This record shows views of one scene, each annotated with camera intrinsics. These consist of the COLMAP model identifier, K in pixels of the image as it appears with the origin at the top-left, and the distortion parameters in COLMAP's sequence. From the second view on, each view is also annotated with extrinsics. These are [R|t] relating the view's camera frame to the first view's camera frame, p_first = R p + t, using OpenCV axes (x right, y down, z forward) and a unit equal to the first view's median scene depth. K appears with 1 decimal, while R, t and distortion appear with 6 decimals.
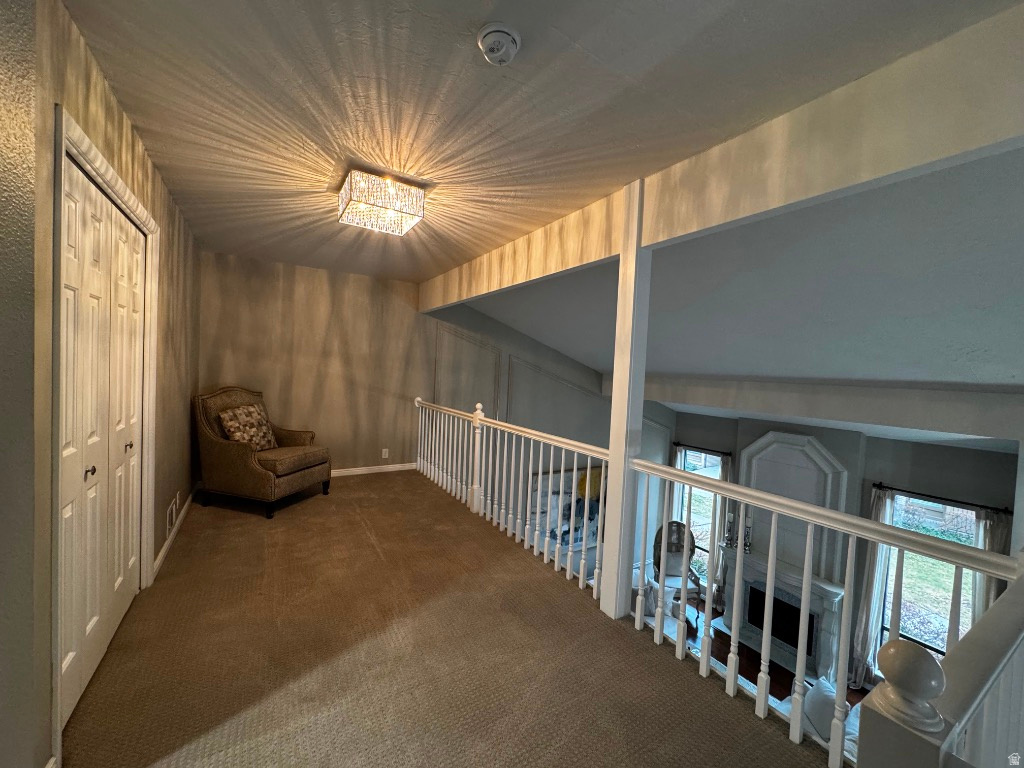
lens RADIAL K [[409.8, 0, 512.0], [0, 409.8, 384.0], [0, 0, 1]] dist [-0.003345, -0.000232]
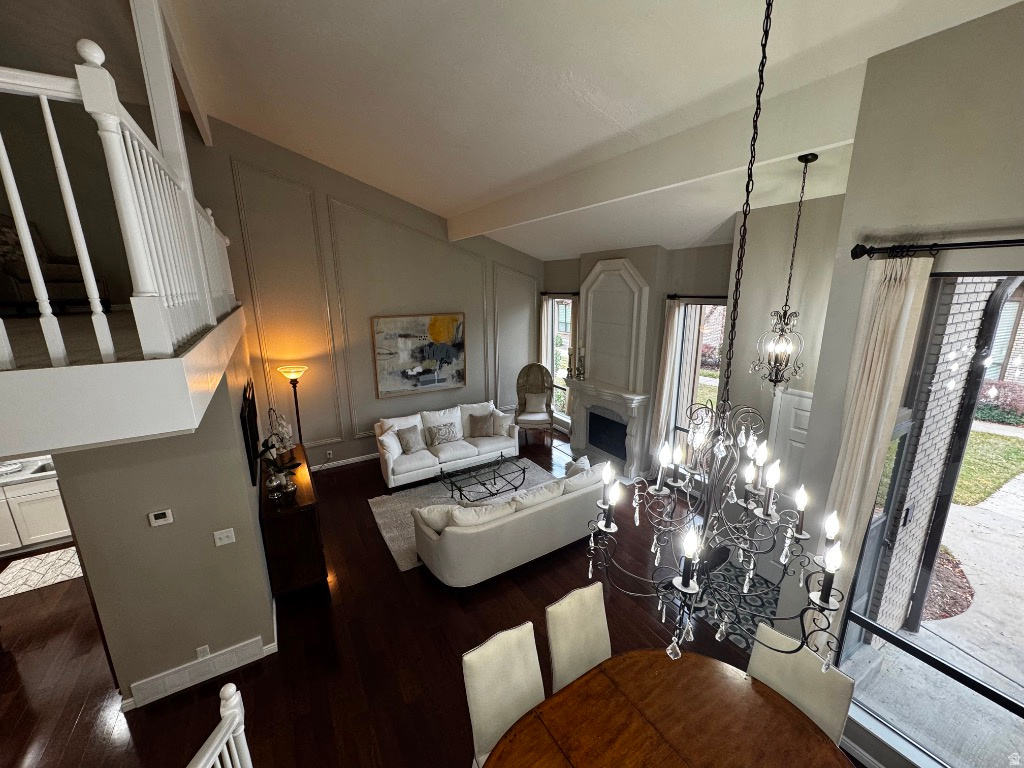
lens RADIAL K [[409.8, 0, 512.0], [0, 409.8, 384.0], [0, 0, 1]] dist [-0.003345, -0.000232]
pose [[0.998066, -0.052475, -0.033313, 0.390960], [0.058095, 0.978109, 0.199821, 0.179043], [0.022098, -0.201370, 0.979266, -0.061339]]
